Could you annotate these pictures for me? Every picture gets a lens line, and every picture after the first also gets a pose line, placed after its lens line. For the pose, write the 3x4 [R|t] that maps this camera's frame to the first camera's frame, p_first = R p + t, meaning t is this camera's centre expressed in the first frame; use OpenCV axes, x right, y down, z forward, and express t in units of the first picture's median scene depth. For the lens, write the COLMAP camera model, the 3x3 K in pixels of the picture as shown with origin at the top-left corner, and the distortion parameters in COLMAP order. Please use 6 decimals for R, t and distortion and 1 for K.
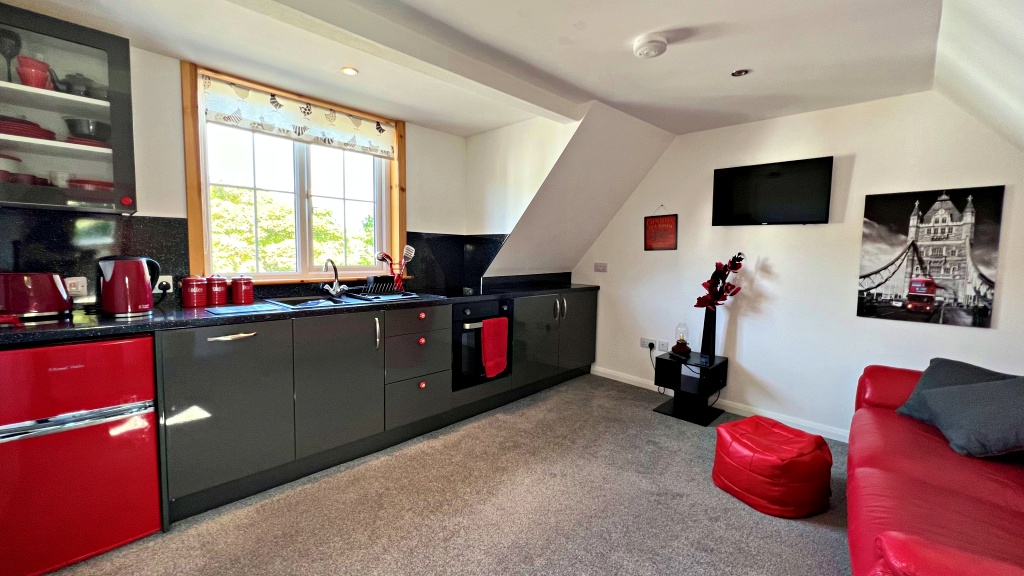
lens RADIAL K [[415.6, 0, 512.0], [0, 415.6, 288.0], [0, 0, 1]] dist [0.001455, 0.000023]
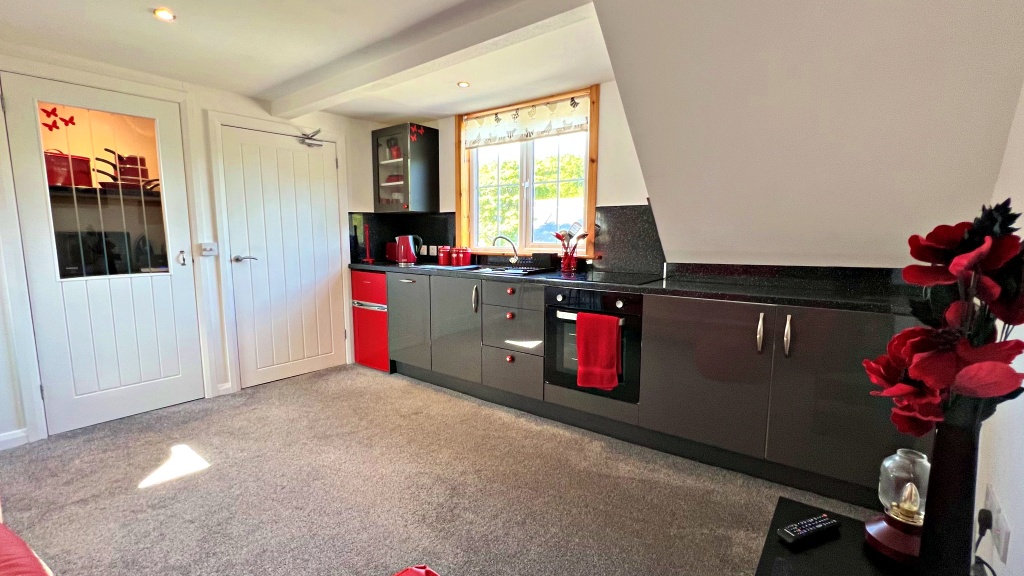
lens RADIAL K [[436.9, 0, 519.6], [0, 436.9, 286.6], [0, 0, 1]] dist [0.000161, -0.000471]
pose [[0.126160, 0.107004, -0.986222, 0.812763], [-0.074092, 0.992405, 0.098197, -0.051046], [0.989239, 0.060683, 0.133130, 0.847282]]
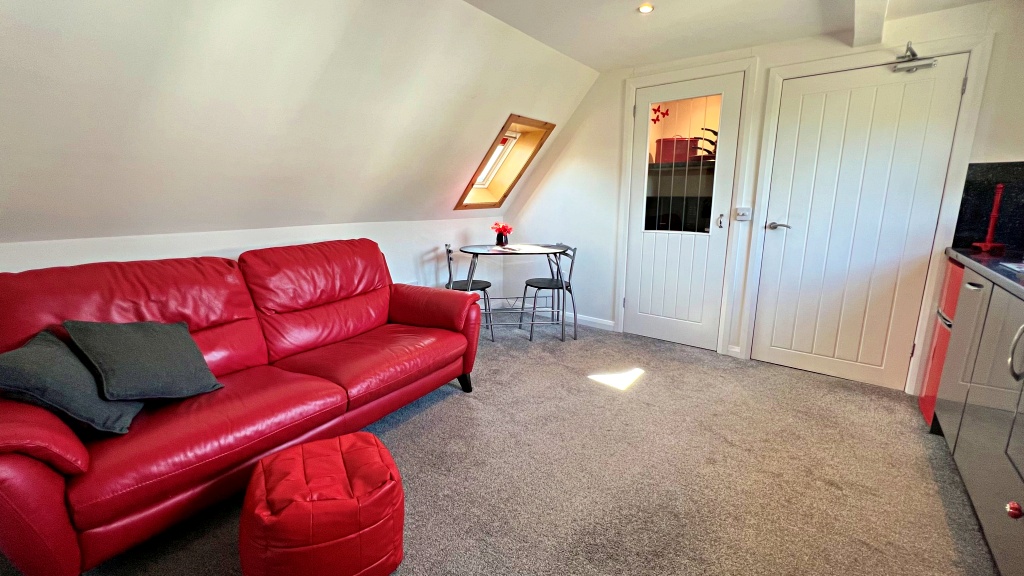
lens RADIAL K [[436.9, 0, 519.6], [0, 436.9, 286.6], [0, 0, 1]] dist [0.000161, -0.000471]
pose [[-0.992776, 0.005803, -0.119839, 0.269016], [-0.026854, 0.962743, 0.269082, -0.088757], [0.116935, 0.270356, -0.955633, 1.312454]]
